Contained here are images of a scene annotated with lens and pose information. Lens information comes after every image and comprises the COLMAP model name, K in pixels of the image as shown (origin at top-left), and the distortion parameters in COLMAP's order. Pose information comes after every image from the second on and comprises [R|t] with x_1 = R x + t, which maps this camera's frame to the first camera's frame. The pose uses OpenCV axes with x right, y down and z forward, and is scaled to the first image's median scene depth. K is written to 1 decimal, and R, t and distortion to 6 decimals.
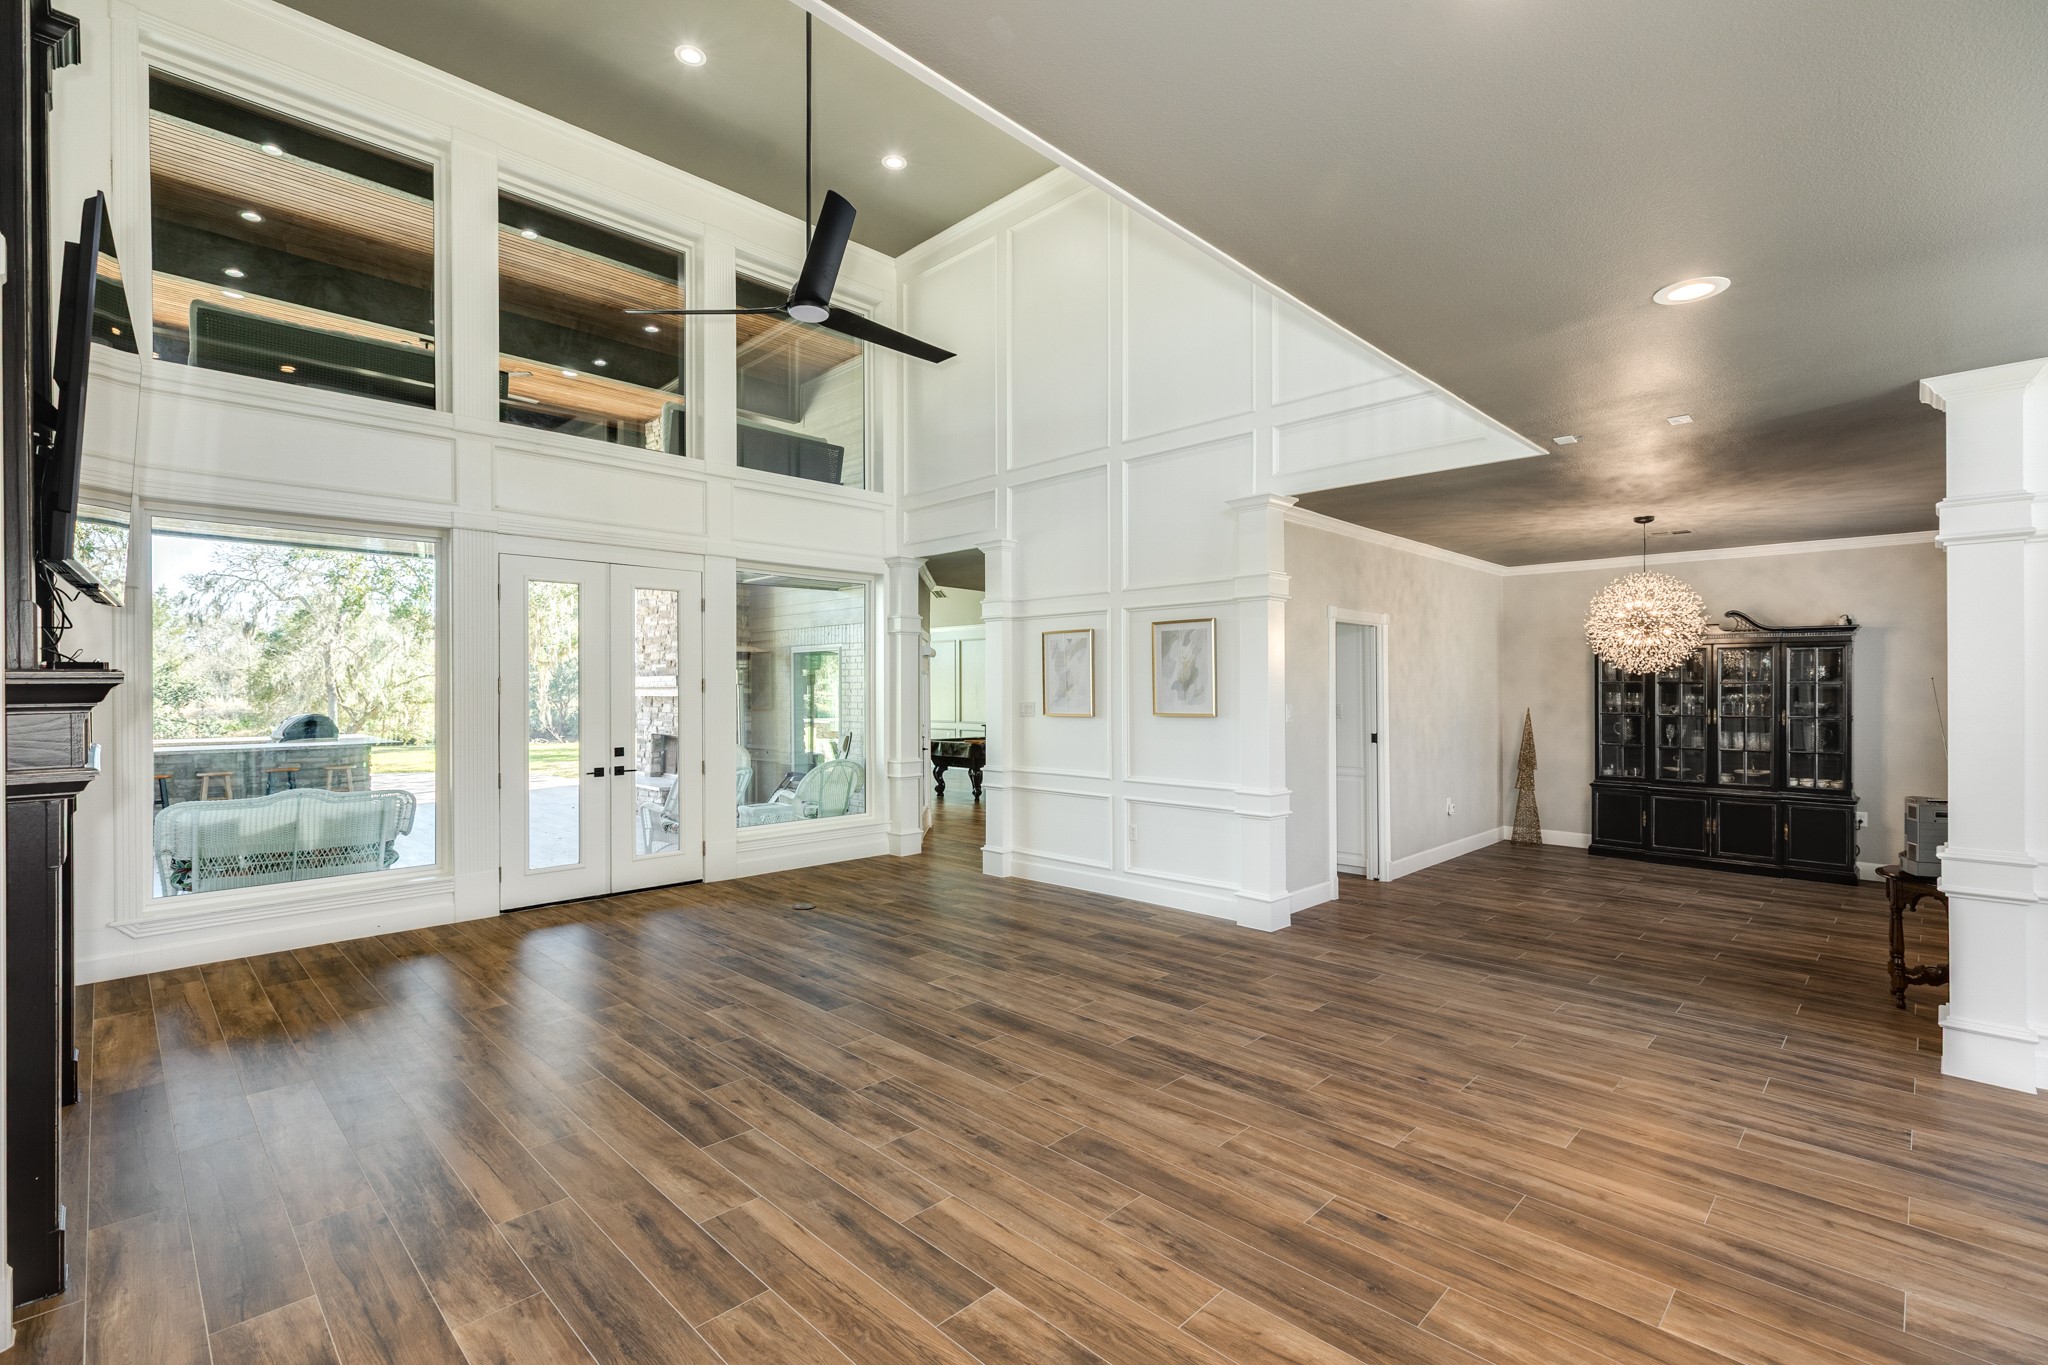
lens RADIAL K [[917.3, 0, 1021.4], [0, 917.3, 687.5], [0, 0, 1]] dist [0.000787, -0.000671]
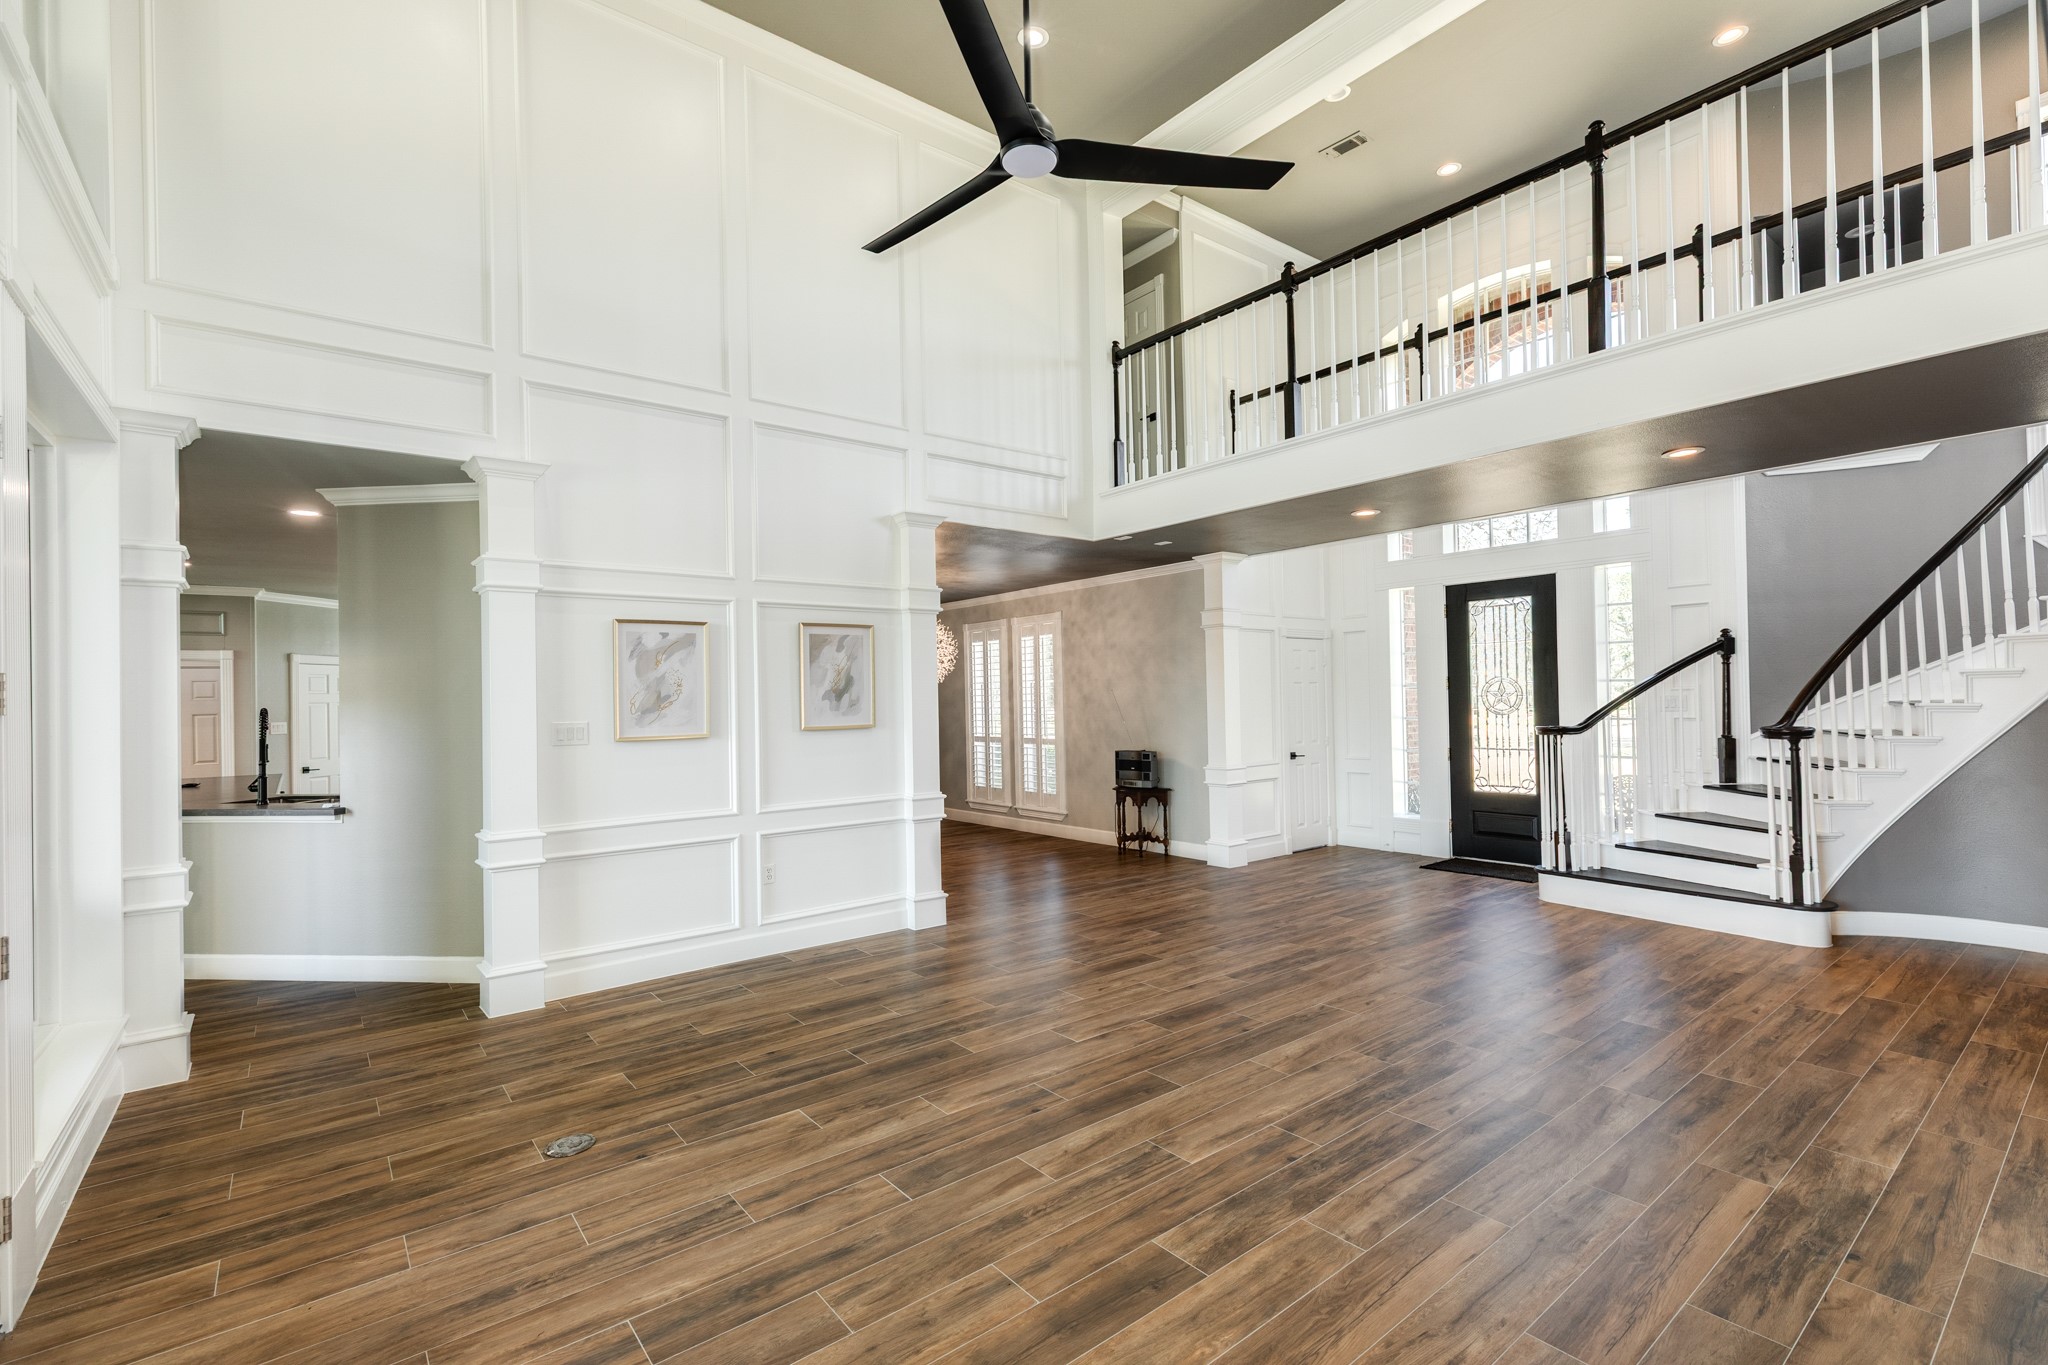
lens RADIAL K [[917.3, 0, 1022.8], [0, 917.3, 685.2], [0, 0, 1]] dist [0.000787, -0.000671]
pose [[0.117647, 0.013268, 0.992967, -1.019977], [0.018572, 0.999706, -0.015559, 0.008112], [-0.992882, 0.020272, 0.117366, 1.018226]]
